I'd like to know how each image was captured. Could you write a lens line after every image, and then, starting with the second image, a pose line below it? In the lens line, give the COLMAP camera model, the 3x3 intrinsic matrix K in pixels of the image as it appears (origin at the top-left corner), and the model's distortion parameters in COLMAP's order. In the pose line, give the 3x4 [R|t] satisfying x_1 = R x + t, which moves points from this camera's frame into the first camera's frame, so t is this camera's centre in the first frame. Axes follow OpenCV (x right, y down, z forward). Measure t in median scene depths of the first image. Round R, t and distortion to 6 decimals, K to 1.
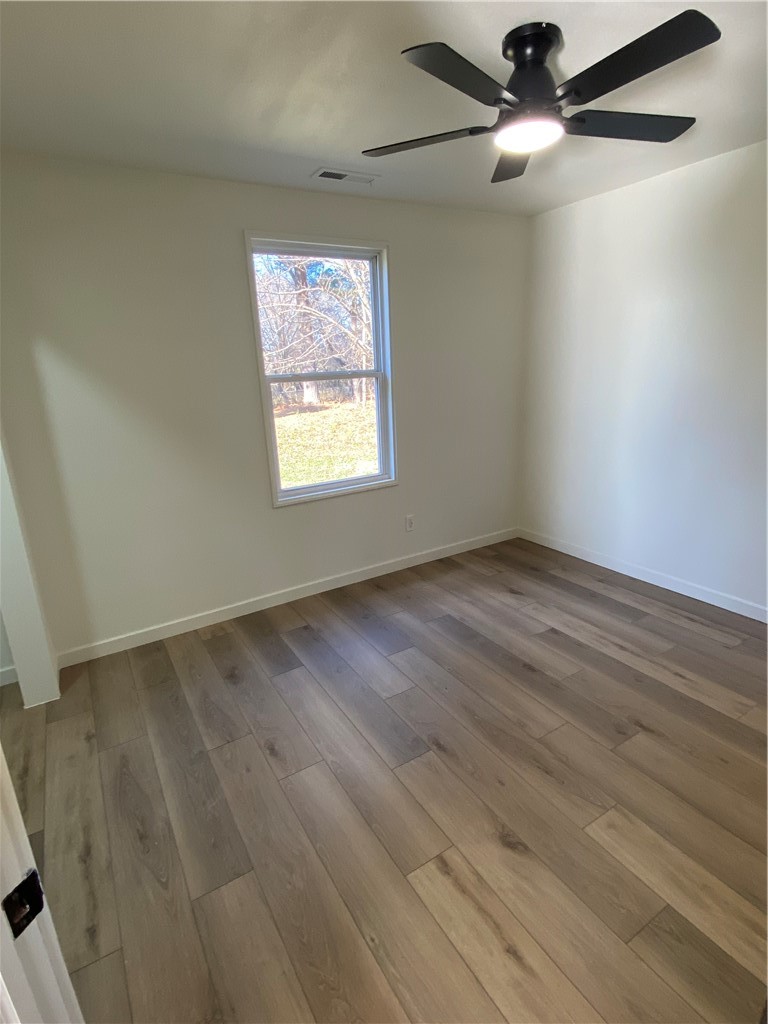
lens RADIAL K [[519.4, 0, 384.0], [0, 519.4, 512.0], [0, 0, 1]] dist [0.036250, -0.032321]
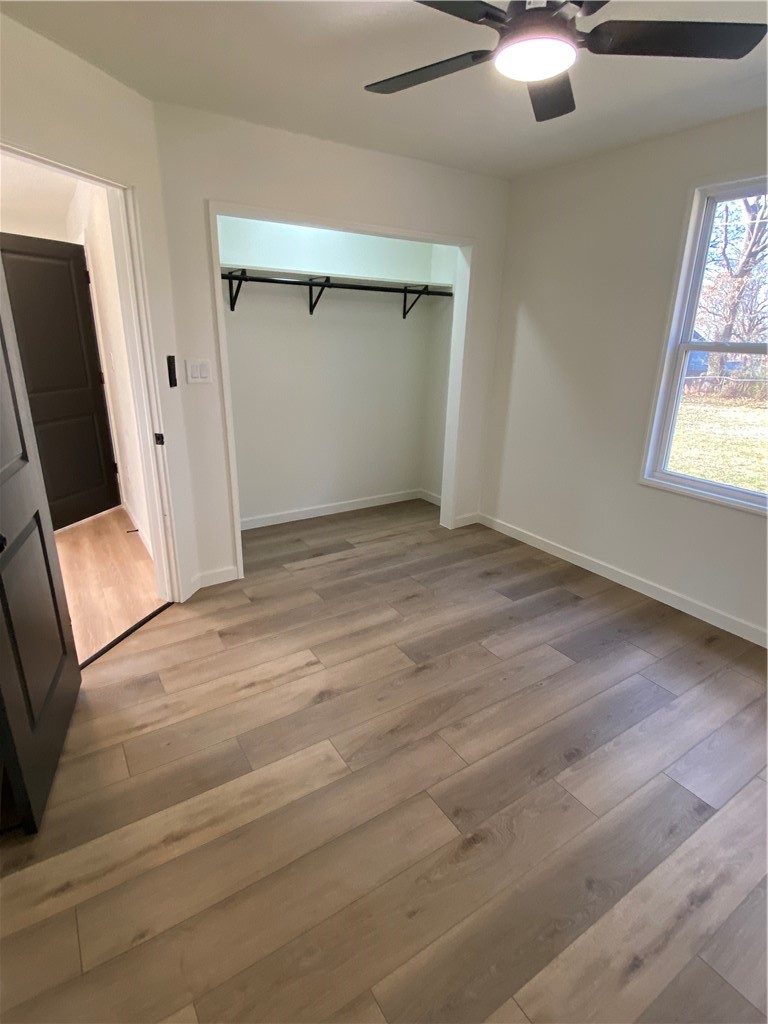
lens RADIAL K [[519.4, 0, 384.0], [0, 519.4, 512.0], [0, 0, 1]] dist [0.036250, -0.032321]
pose [[0.021652, 0.369098, -0.929138, 1.017010], [-0.311443, 0.885602, 0.344546, -0.221292], [0.950018, 0.281914, 0.134129, 0.655631]]
